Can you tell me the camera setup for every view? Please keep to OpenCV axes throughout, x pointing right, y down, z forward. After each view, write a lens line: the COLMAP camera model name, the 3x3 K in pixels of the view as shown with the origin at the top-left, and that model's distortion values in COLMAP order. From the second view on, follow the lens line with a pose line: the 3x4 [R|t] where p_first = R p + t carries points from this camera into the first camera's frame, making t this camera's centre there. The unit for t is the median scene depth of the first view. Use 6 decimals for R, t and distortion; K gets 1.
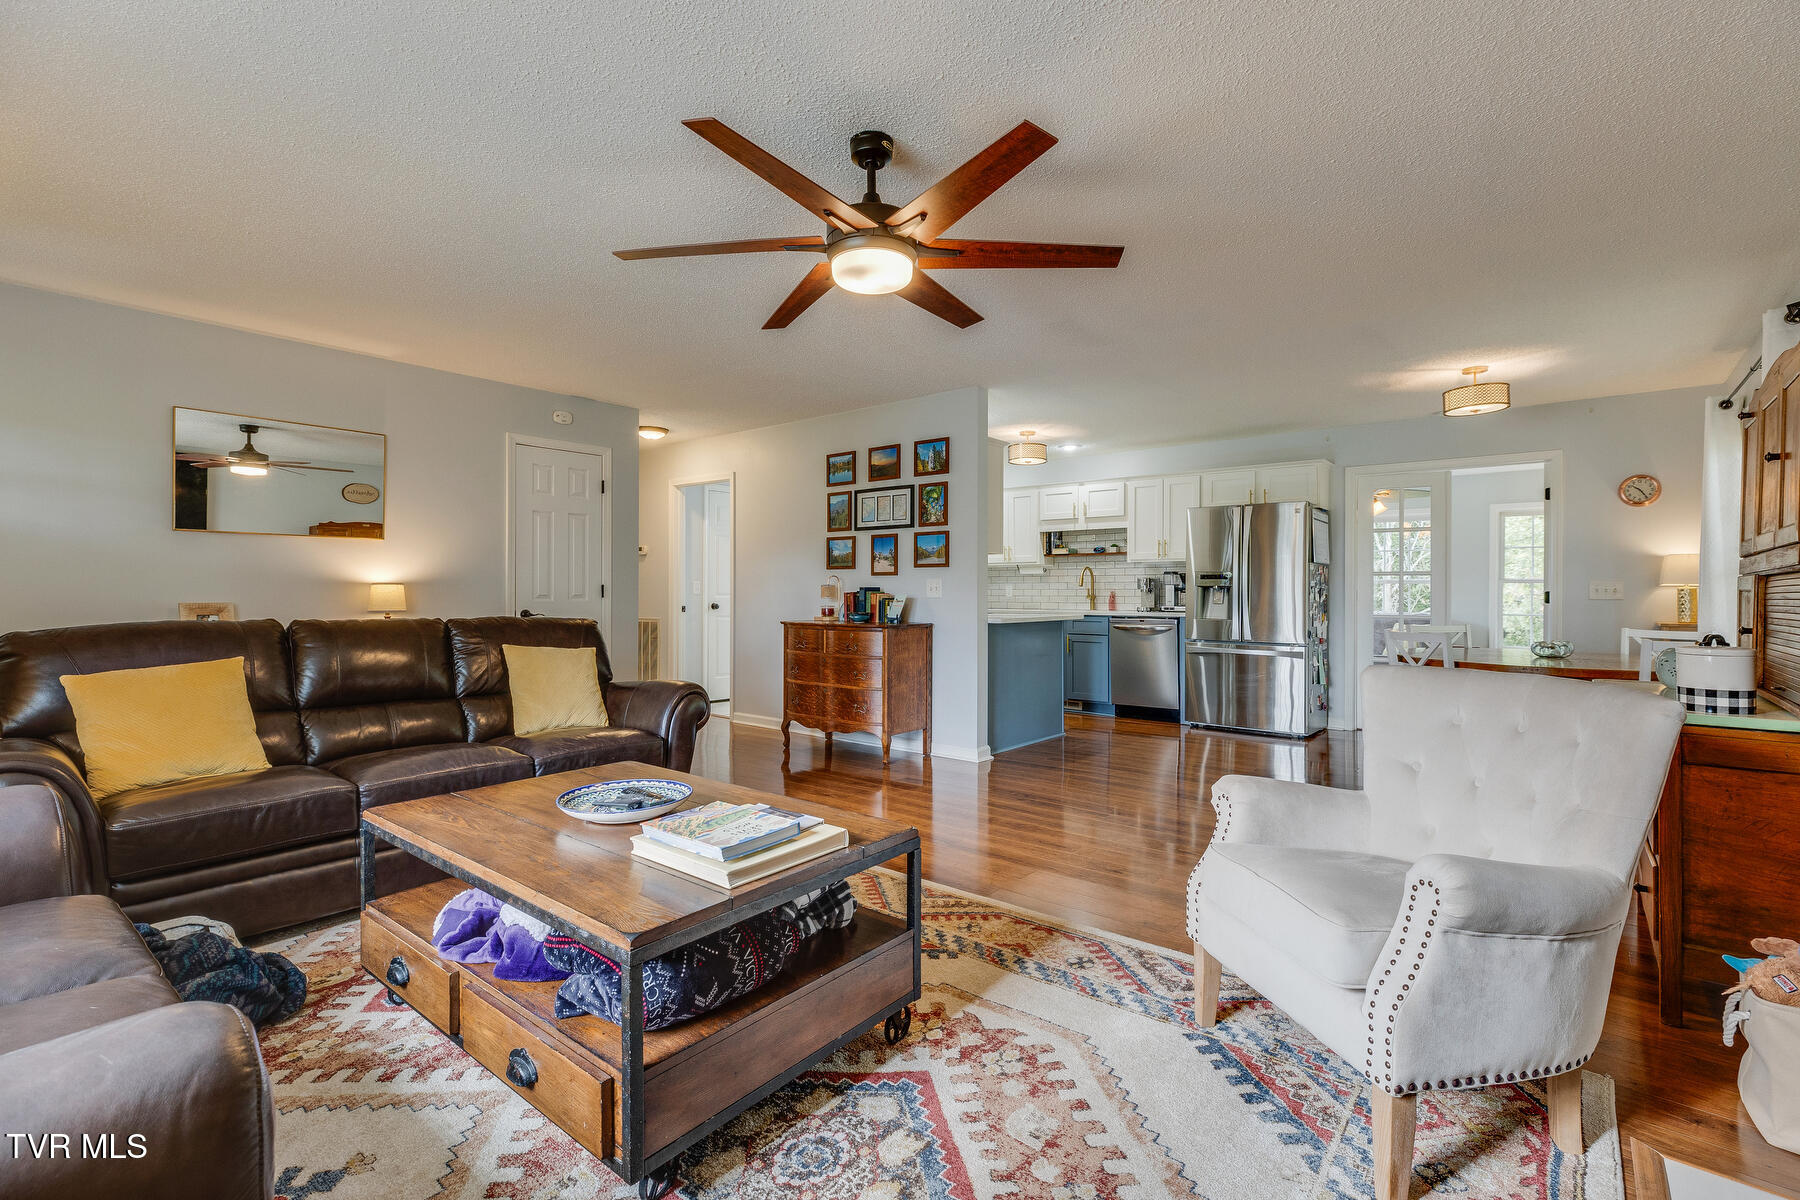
lens RADIAL K [[809.9, 0, 908.9], [0, 809.9, 593.8], [0, 0, 1]] dist [0.003042, -0.000653]
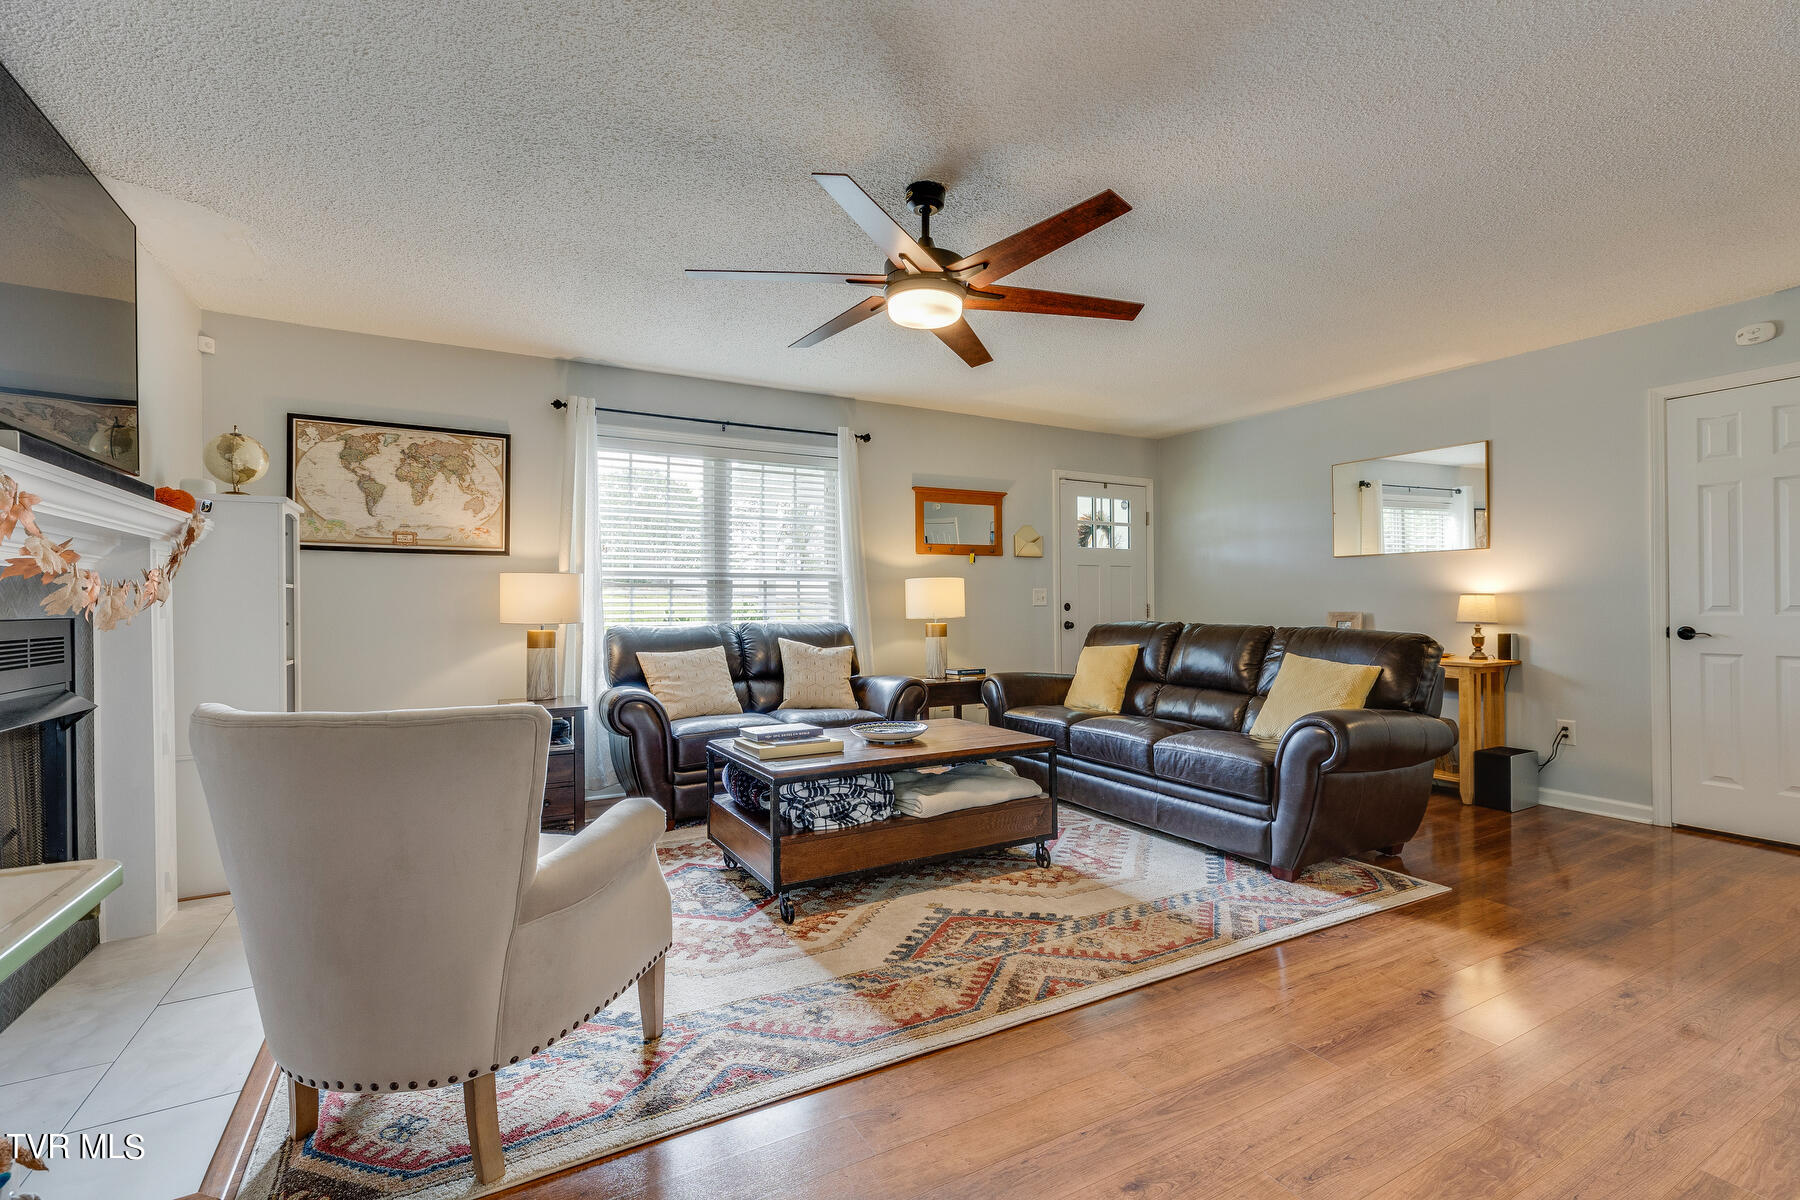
lens RADIAL K [[809.9, 0, 906.1], [0, 809.9, 605.1], [0, 0, 1]] dist [0.003042, -0.000653]
pose [[-0.368159, -0.001408, -0.929762, 1.095983], [0.000210, 0.999999, -0.001598, 0.004328], [0.929763, -0.000784, -0.368158, 1.542602]]
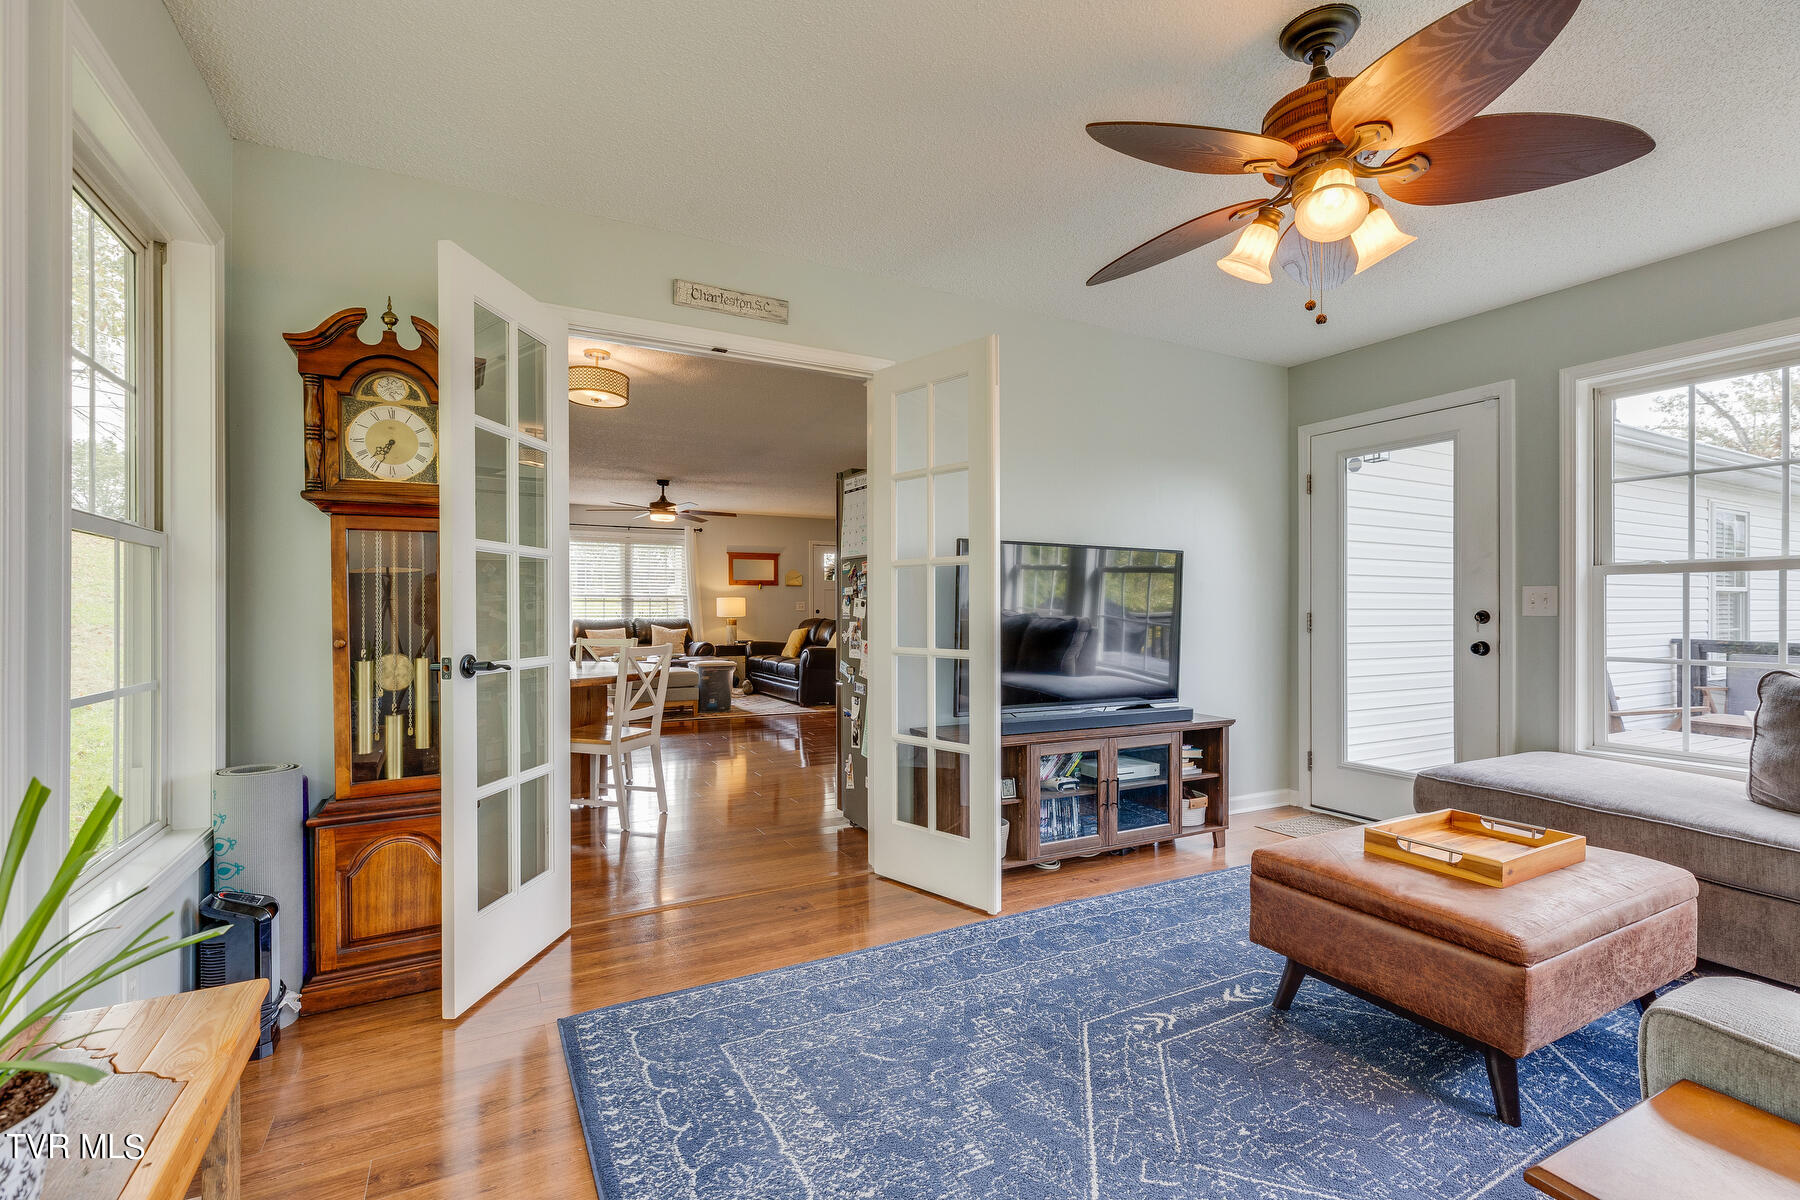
lens RADIAL K [[809.9, 0, 904.1], [0, 809.9, 604.6], [0, 0, 1]] dist [0.003042, -0.000653]
pose [[-0.391928, -0.004757, -0.919984, 3.089572], [-0.003555, 0.999987, -0.003656, -0.019523], [0.919989, 0.001838, -0.391940, 3.734451]]
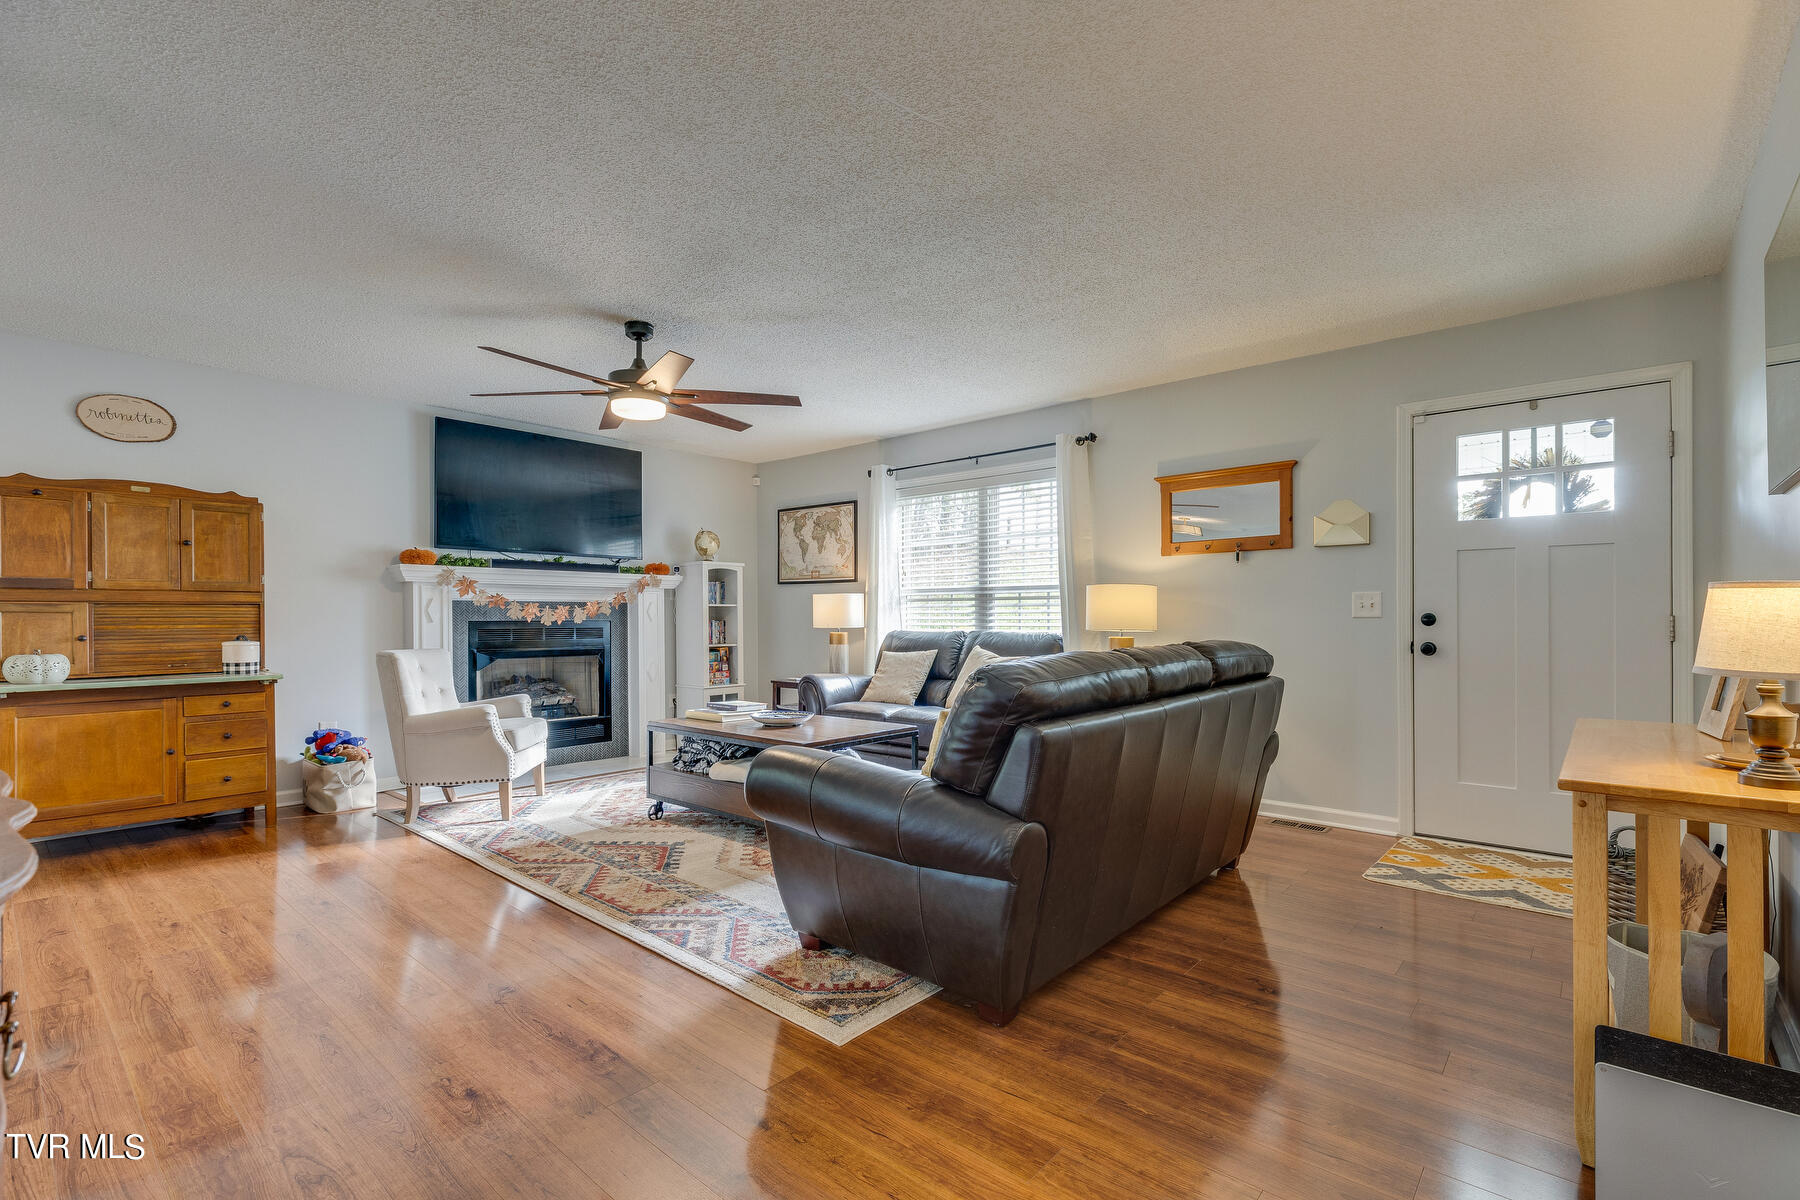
lens RADIAL K [[809.9, 0, 908.5], [0, 809.9, 618.0], [0, 0, 1]] dist [0.003042, -0.000653]
pose [[-0.999448, -0.002420, 0.033129, -0.687360], [-0.002305, 0.999991, 0.003514, -0.000315], [-0.033137, 0.003436, -0.999445, 2.844343]]
